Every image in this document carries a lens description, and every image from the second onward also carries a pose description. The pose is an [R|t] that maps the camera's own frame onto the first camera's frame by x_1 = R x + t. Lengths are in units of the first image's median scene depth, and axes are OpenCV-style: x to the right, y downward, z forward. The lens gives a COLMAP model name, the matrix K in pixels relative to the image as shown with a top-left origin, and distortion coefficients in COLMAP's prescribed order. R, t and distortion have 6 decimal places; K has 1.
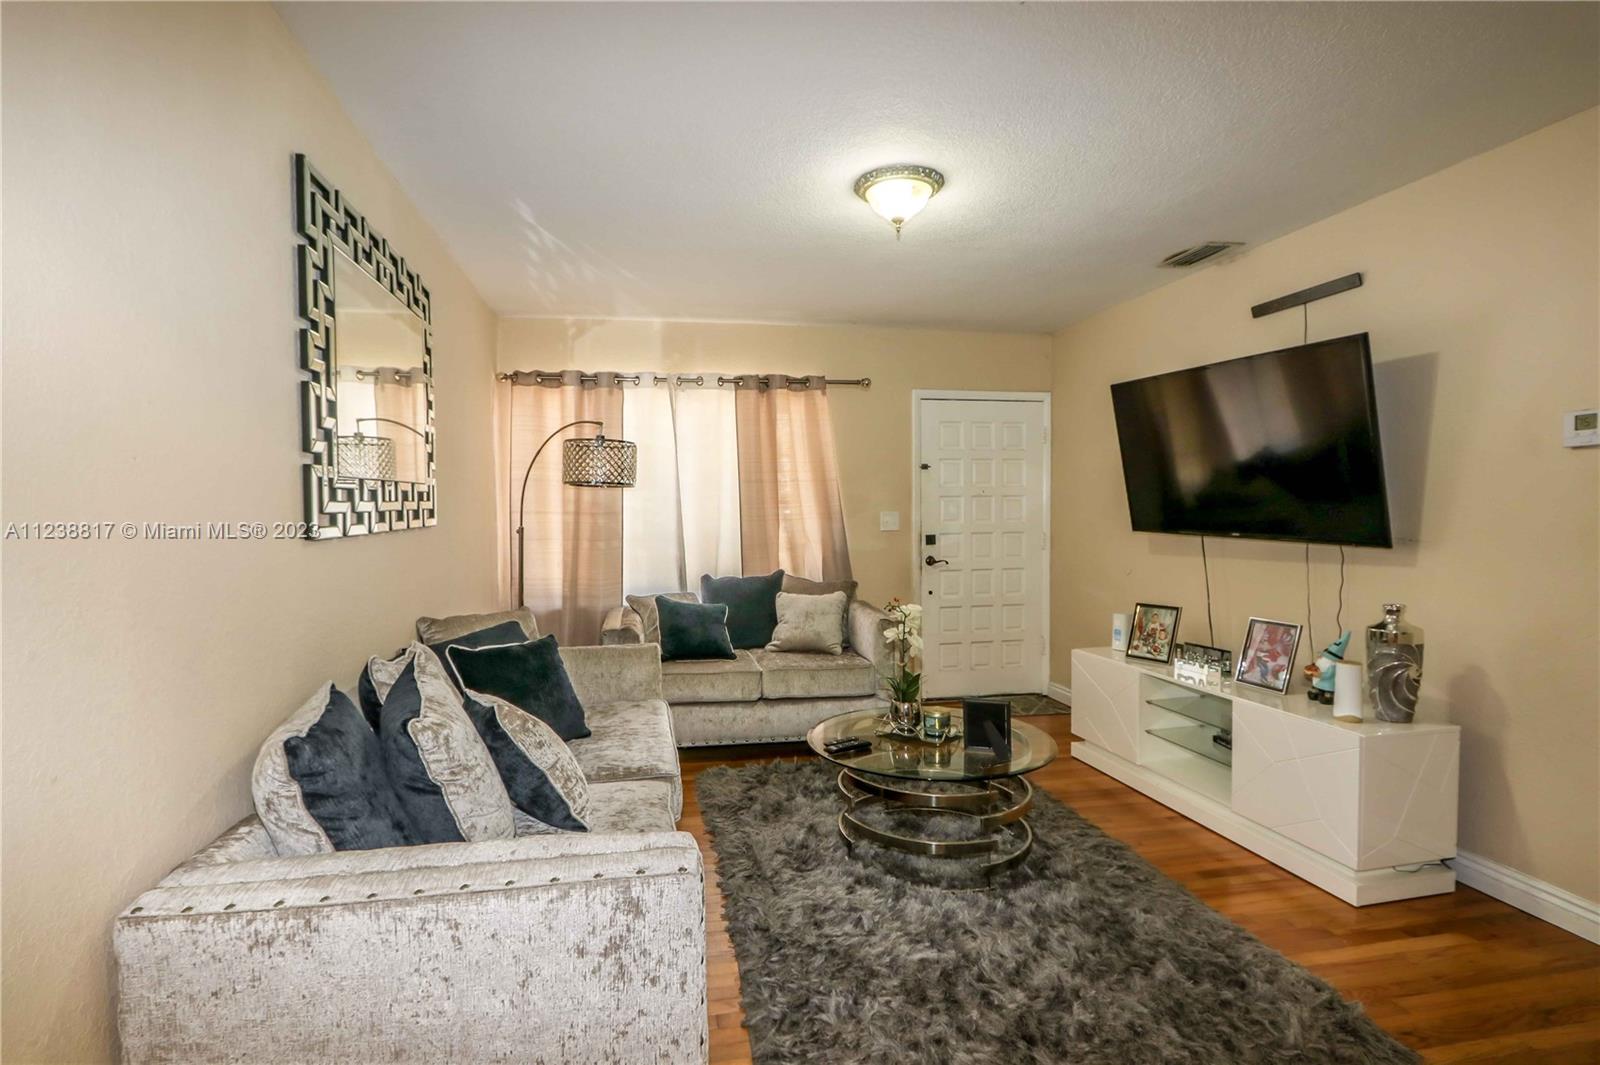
lens RADIAL K [[769.1, 0, 792.3], [0, 769.1, 527.3], [0, 0, 1]] dist [-0.018837, 0.002265]
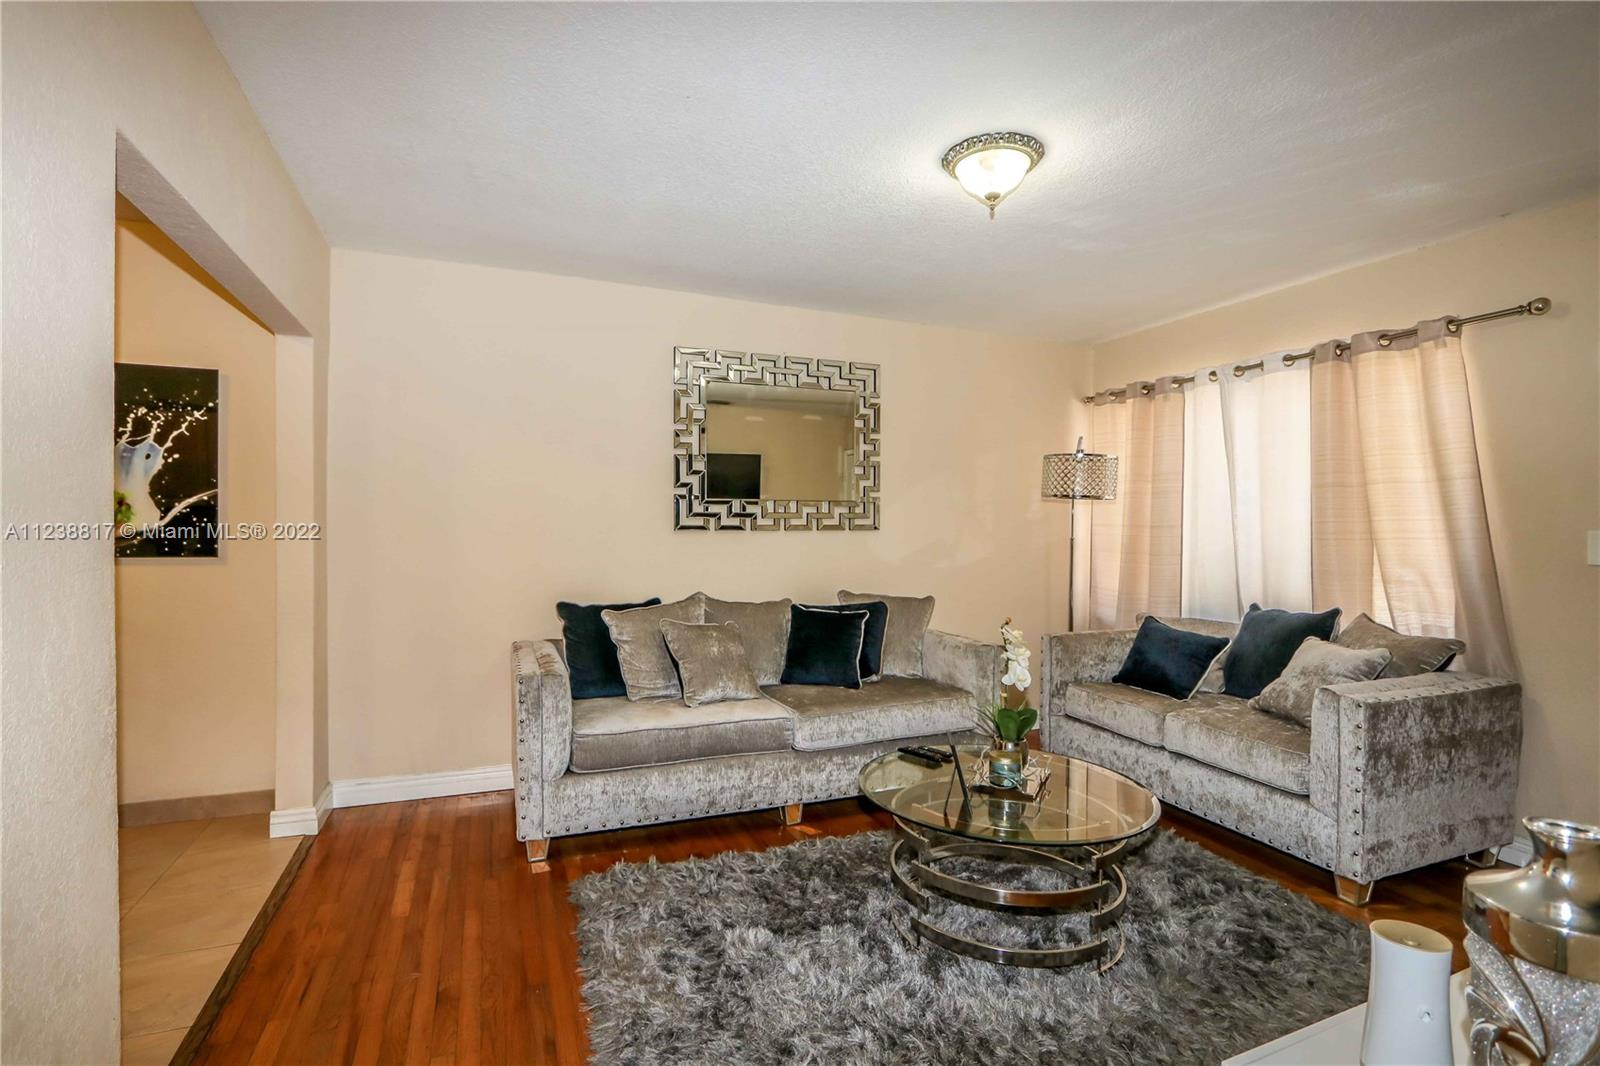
lens RADIAL K [[769.1, 0, 799.9], [0, 769.1, 532.9], [0, 0, 1]] dist [-0.018837, 0.002265]
pose [[0.186478, 0.014895, -0.982346, 0.577813], [-0.032800, 0.999422, 0.008927, -0.003875], [0.981911, 0.030556, 0.186859, 0.368318]]
